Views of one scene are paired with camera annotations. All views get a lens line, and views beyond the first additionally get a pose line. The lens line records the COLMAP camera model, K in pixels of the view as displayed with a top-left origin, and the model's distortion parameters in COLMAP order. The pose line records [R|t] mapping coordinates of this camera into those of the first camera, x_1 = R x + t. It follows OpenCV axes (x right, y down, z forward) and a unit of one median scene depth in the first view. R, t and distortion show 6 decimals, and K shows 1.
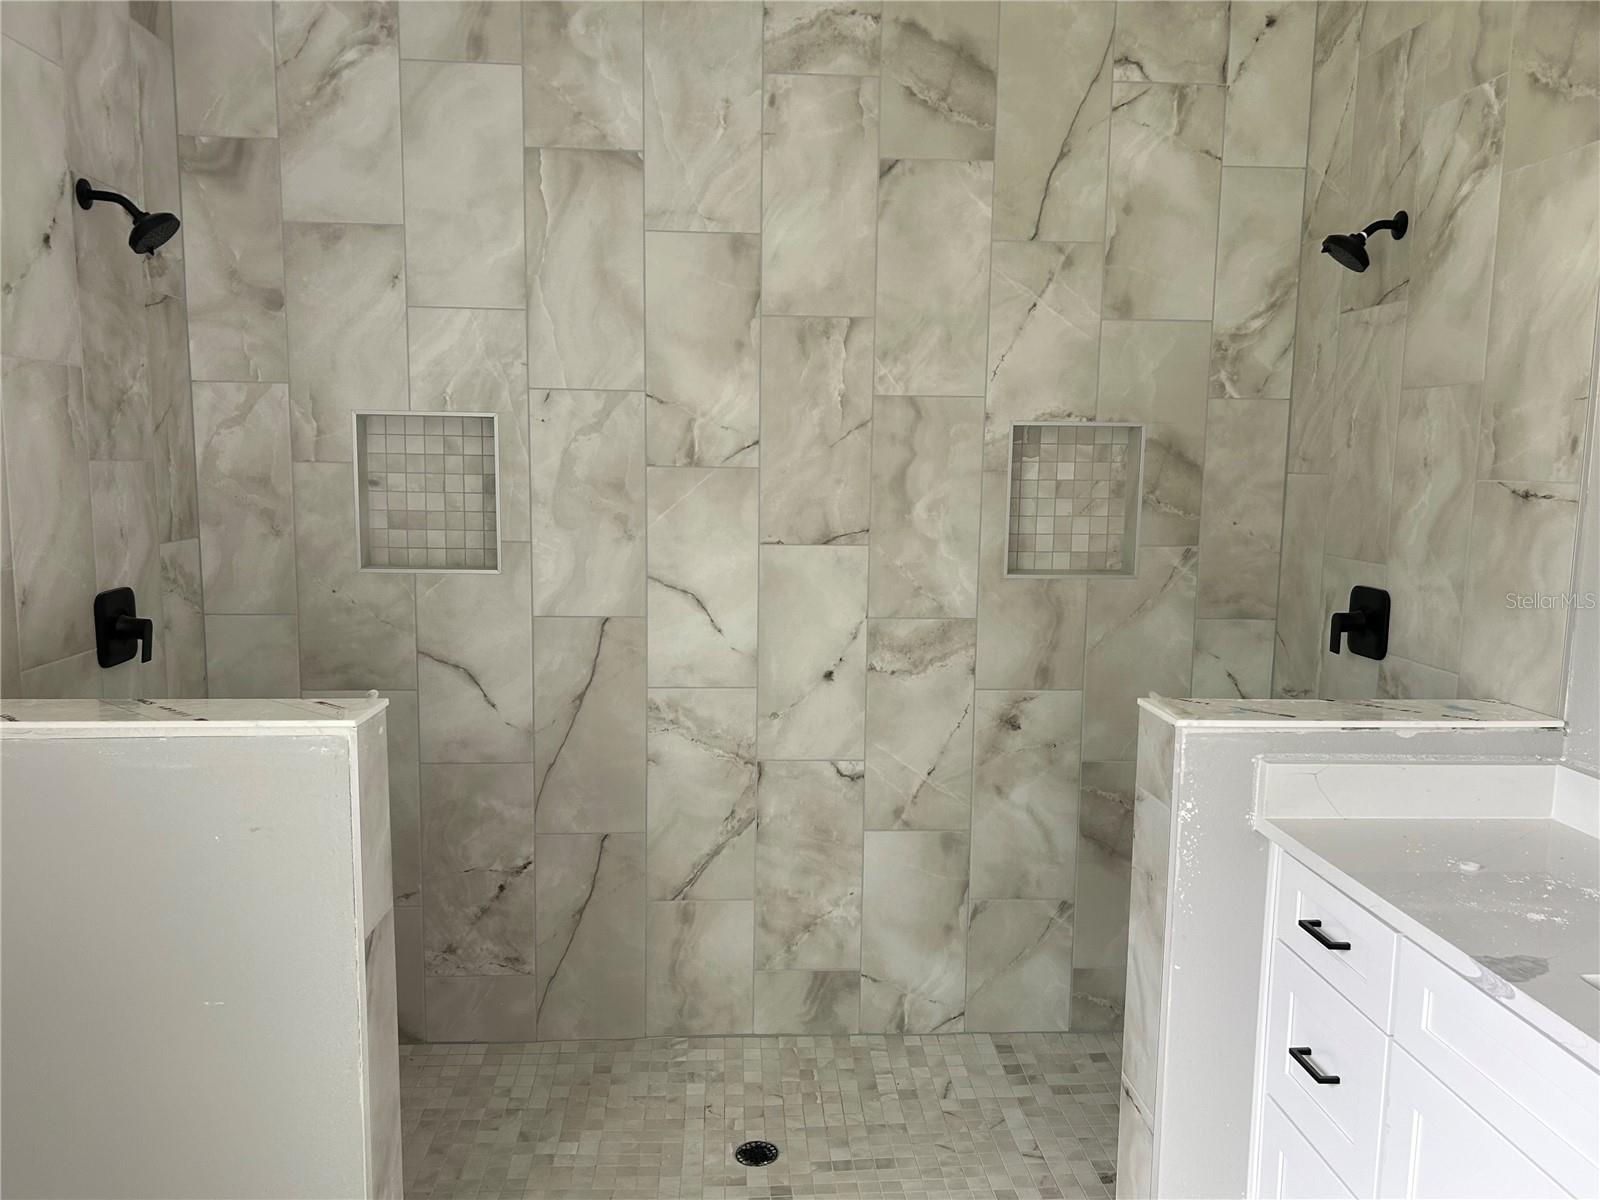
lens RADIAL K [[1205.6, 0, 800.9], [0, 1205.6, 605.5], [0, 0, 1]] dist [0.060187, -0.078547]
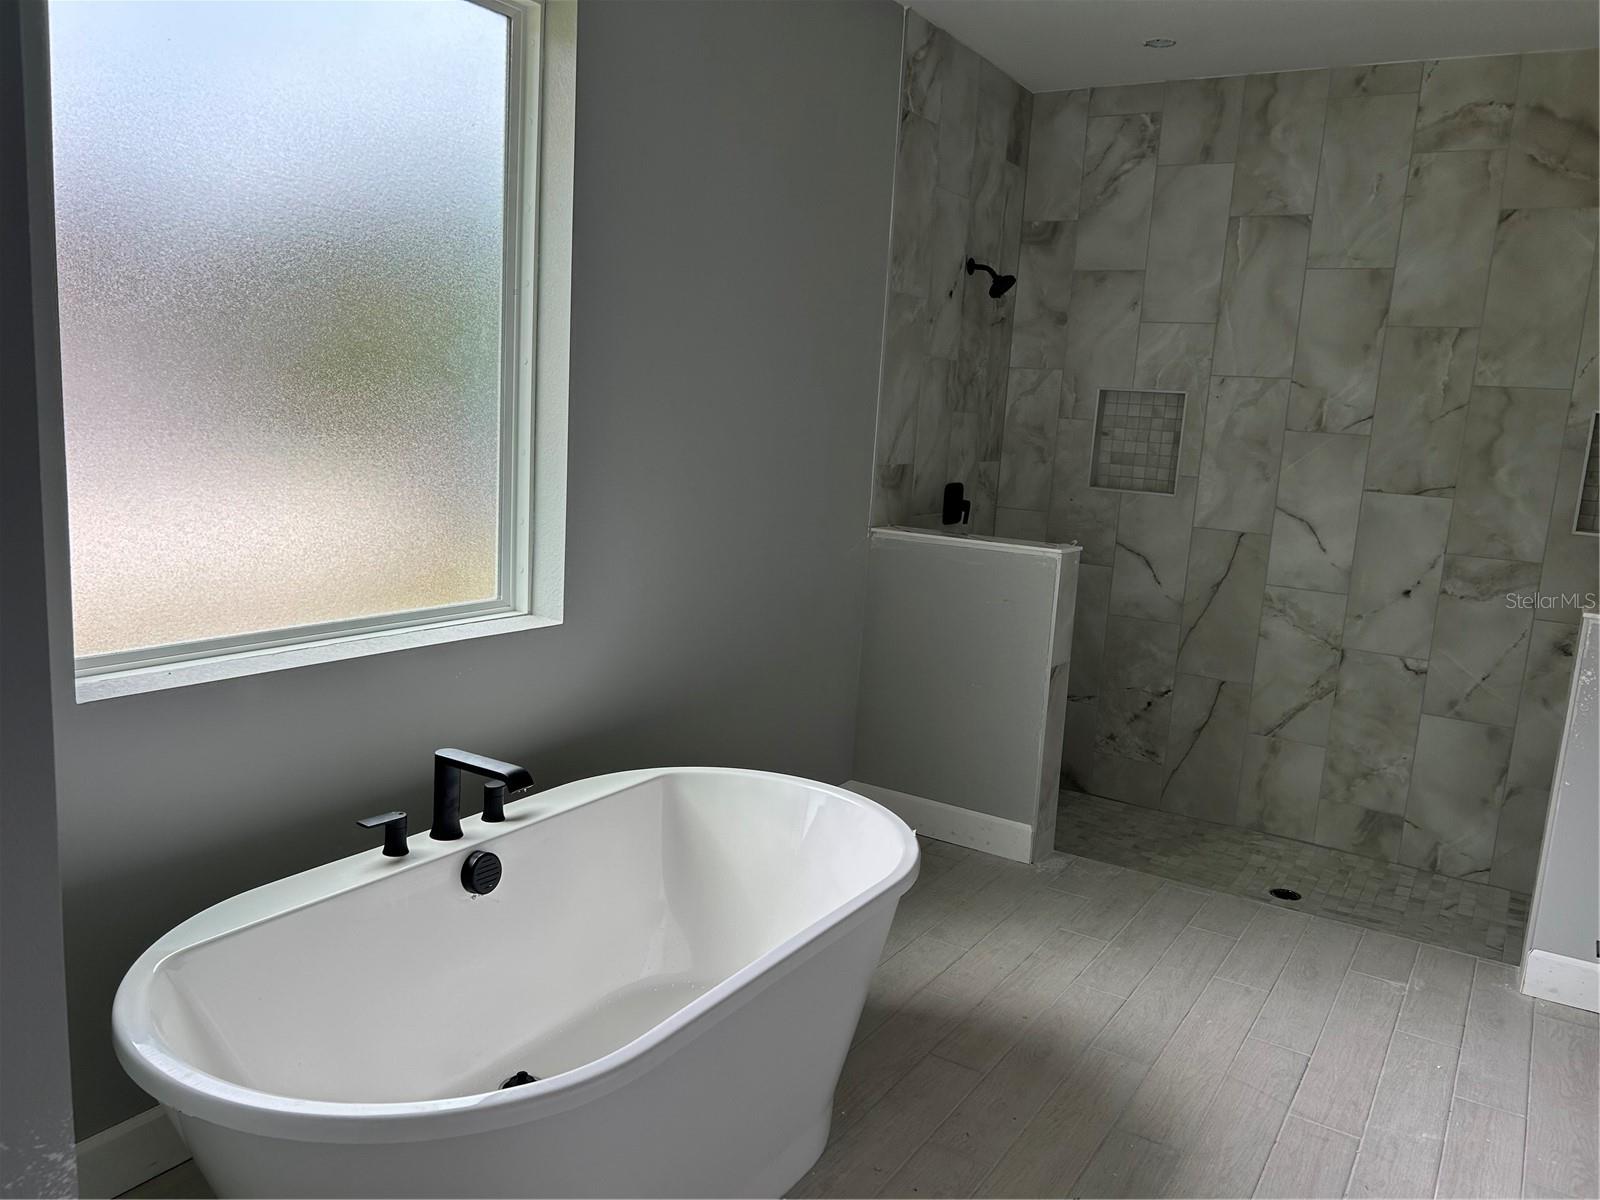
lens RADIAL K [[1205.6, 0, 800.9], [0, 1205.6, 605.5], [0, 0, 1]] dist [0.060187, -0.078547]
pose [[0.809432, 0.134201, -0.571672, 0.261533], [-0.123101, 0.990682, 0.058266, 0.078368], [0.574165, 0.023211, 0.818411, -0.516884]]
